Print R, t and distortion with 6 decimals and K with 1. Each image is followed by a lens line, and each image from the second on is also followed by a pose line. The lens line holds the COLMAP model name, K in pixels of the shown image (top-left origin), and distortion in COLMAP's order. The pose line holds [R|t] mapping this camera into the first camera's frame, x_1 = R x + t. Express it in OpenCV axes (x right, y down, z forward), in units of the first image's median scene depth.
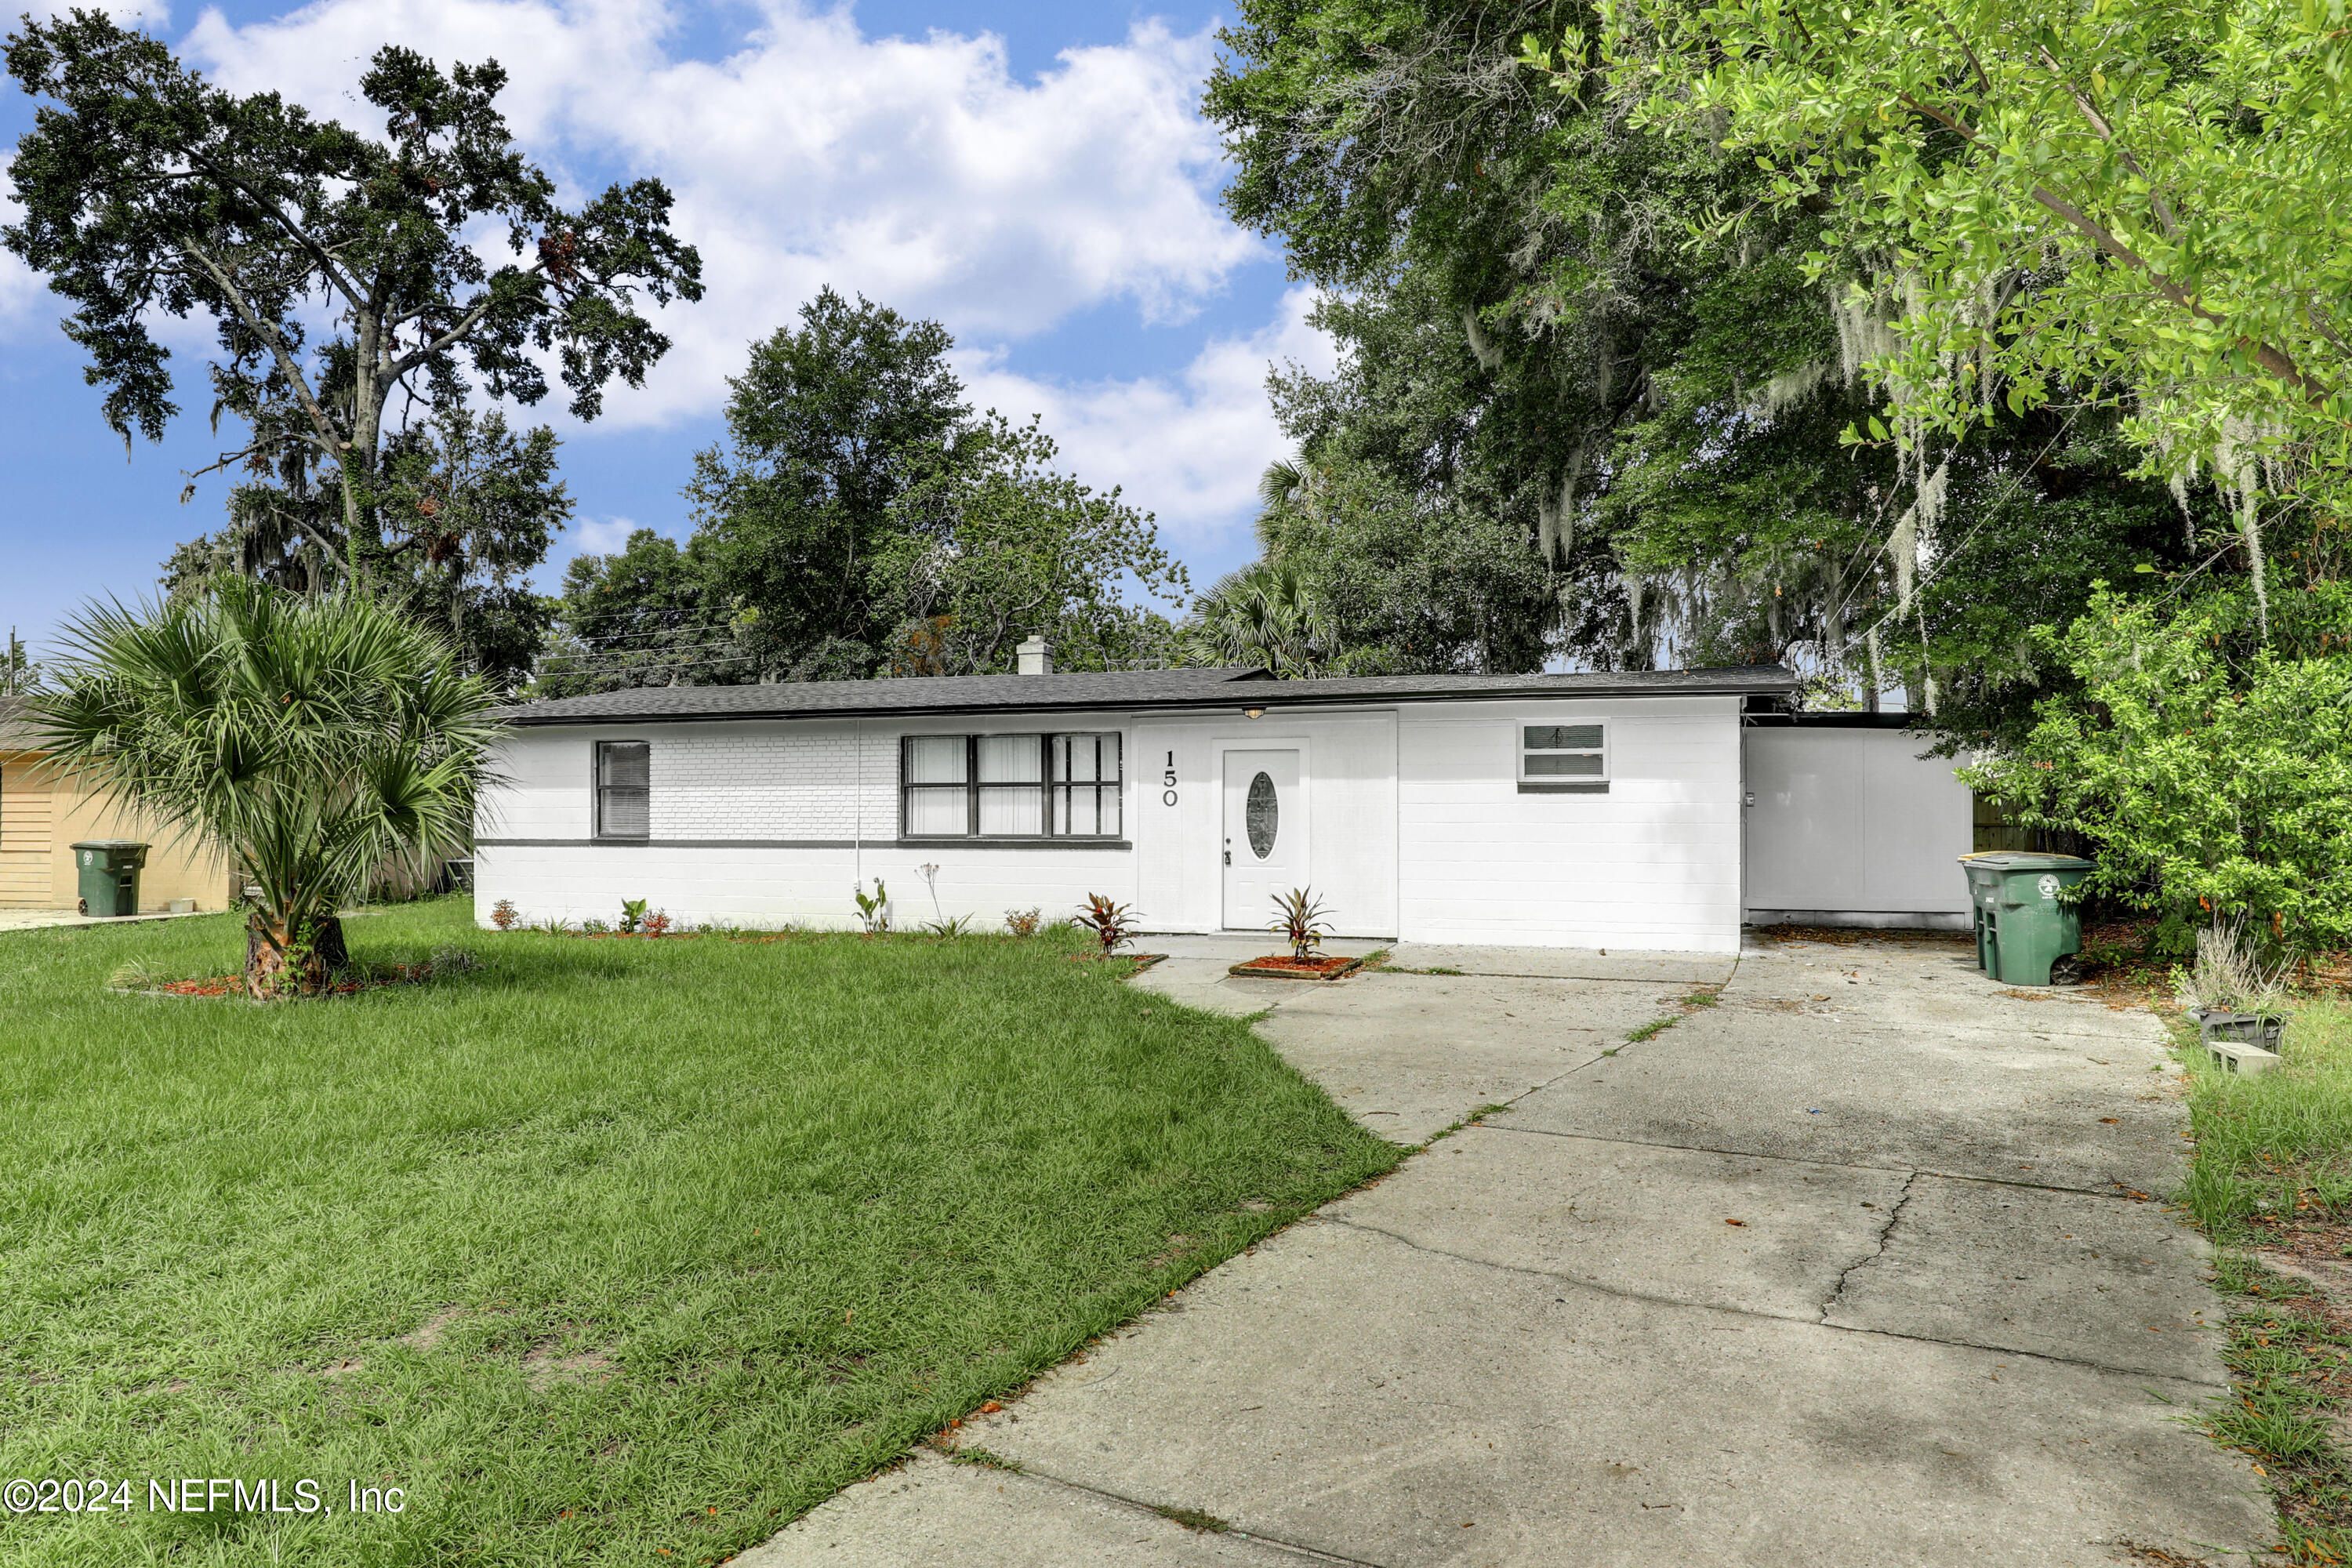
lens RADIAL K [[1283.0, 0, 1190.1], [0, 1283.0, 799.1], [0, 0, 1]] dist [-0.016006, -0.000073]
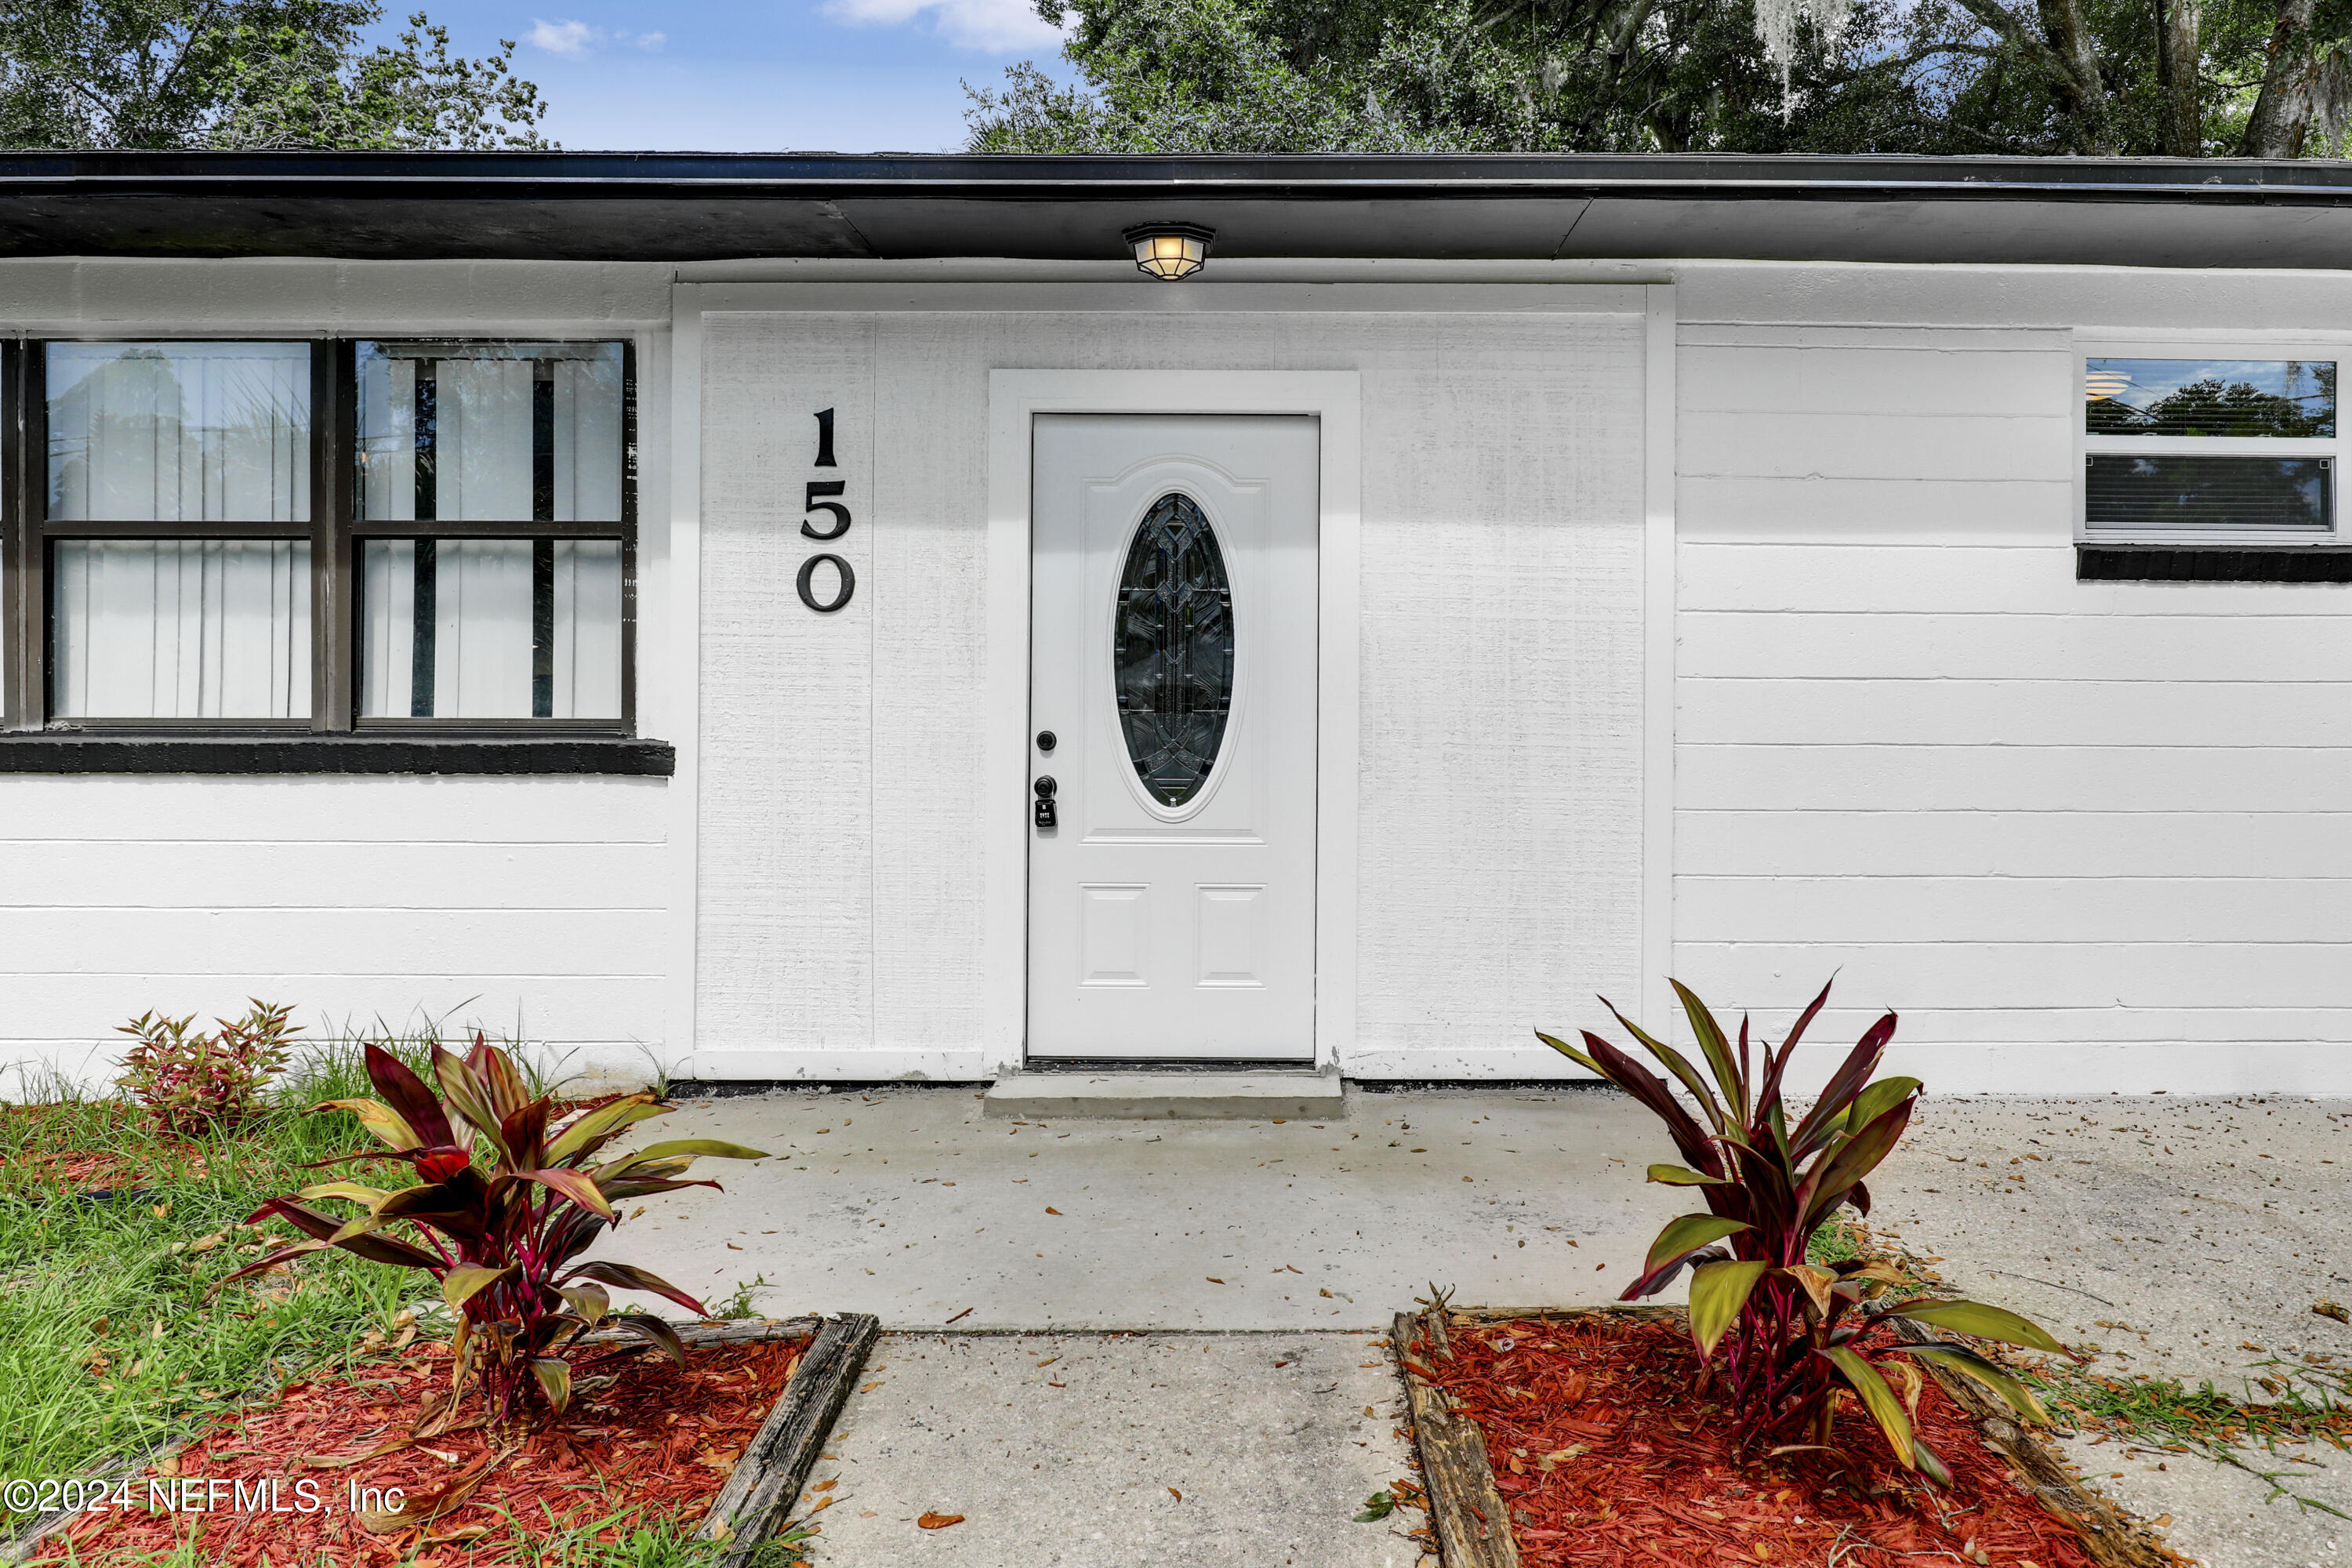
lens RADIAL K [[1283.0, 0, 1190.1], [0, 1283.0, 799.1], [0, 0, 1]] dist [-0.016006, -0.000073]
pose [[0.945269, 0.004620, 0.326261, -0.030247], [-0.011380, 0.999758, 0.018814, 0.038091], [-0.326095, -0.021497, 0.945093, 0.706046]]
